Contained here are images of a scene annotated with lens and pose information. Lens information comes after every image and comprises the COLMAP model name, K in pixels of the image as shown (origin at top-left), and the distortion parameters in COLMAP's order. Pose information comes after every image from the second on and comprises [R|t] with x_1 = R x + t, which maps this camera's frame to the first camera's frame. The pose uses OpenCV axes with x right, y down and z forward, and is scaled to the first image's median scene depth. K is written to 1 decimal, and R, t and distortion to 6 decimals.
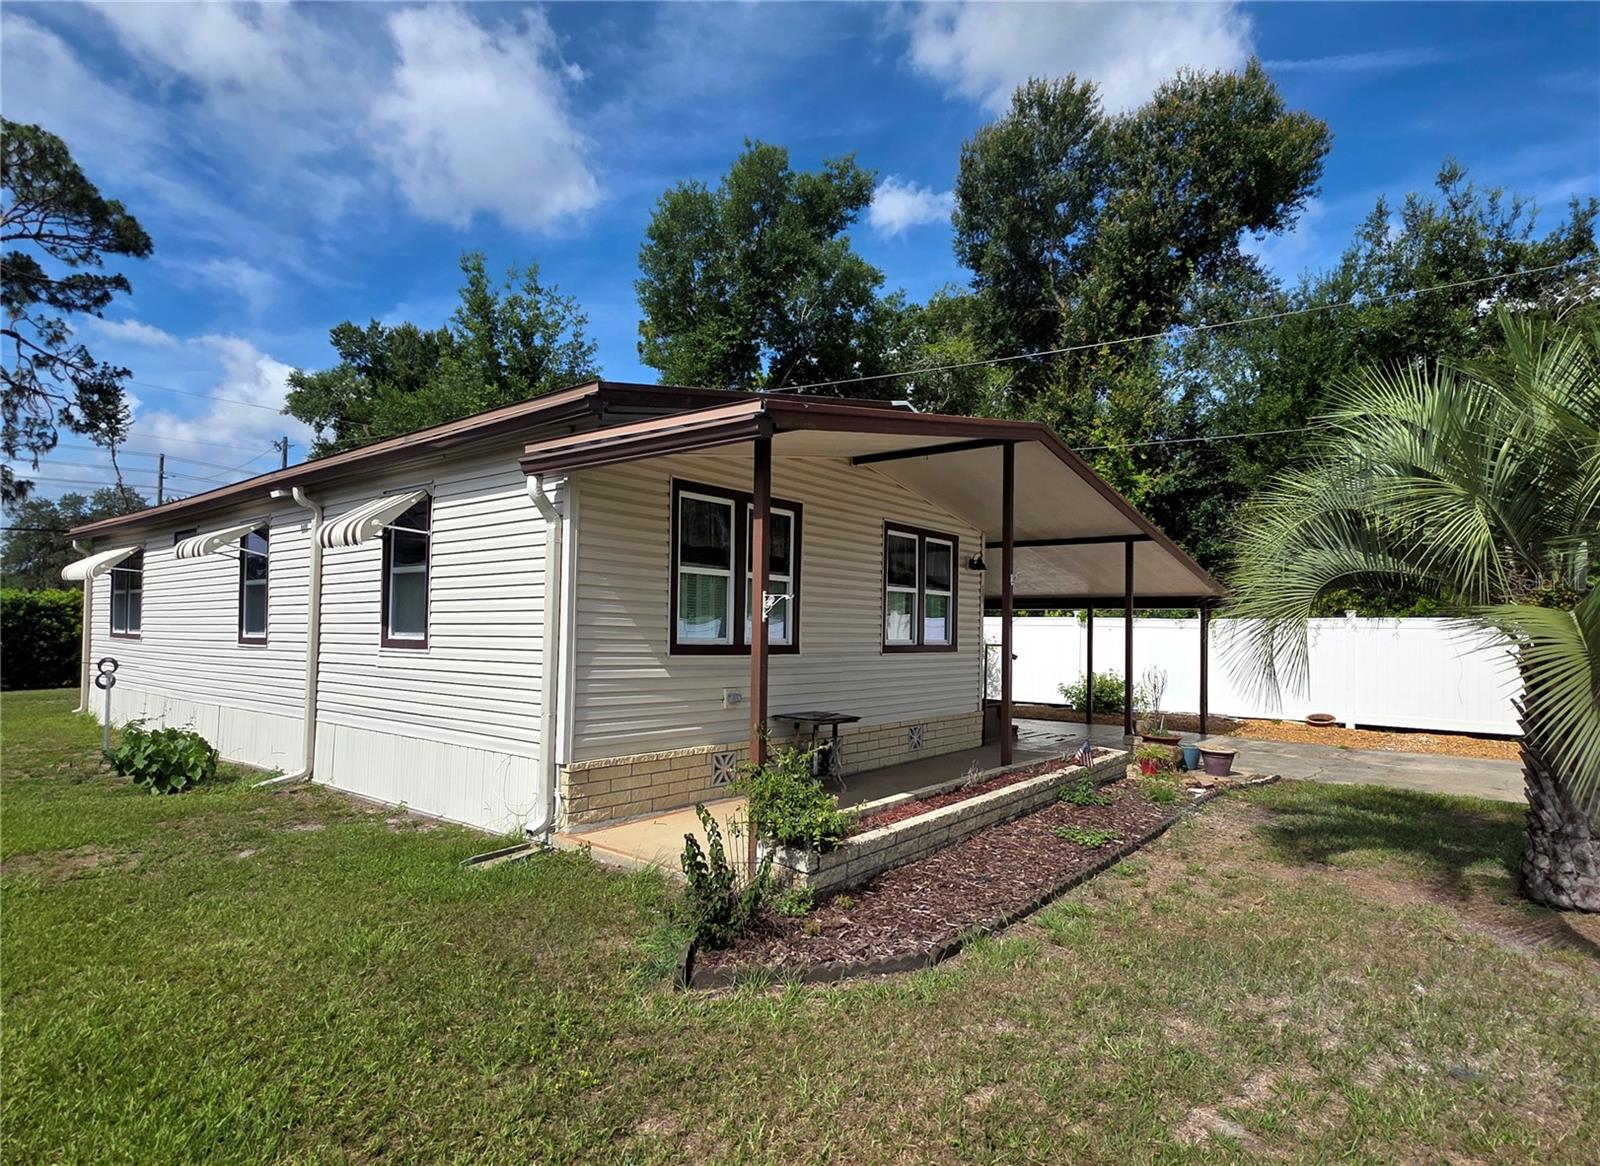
lens RADIAL K [[860.0, 0, 800.0], [0, 860.0, 606.6], [0, 0, 1]] dist [0.001210, 0.000380]
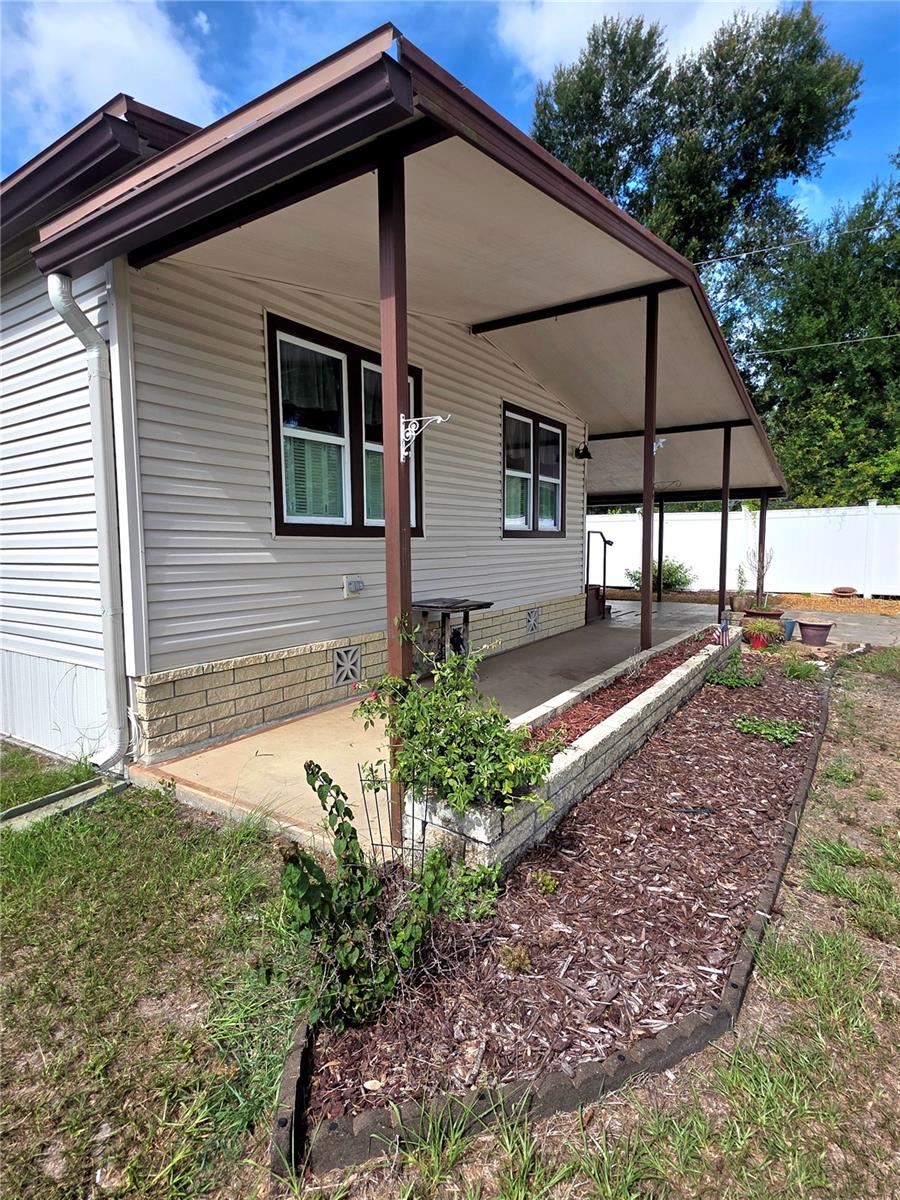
lens RADIAL K [[622.3, 0, 450.0], [0, 622.3, 600.0], [0, 0, 1]] dist [-0.004640, -0.001012]
pose [[0.995878, -0.033109, 0.084449, -0.036355], [0.022554, 0.992150, 0.123006, 0.046913], [-0.087859, -0.120594, 0.988806, 0.380263]]
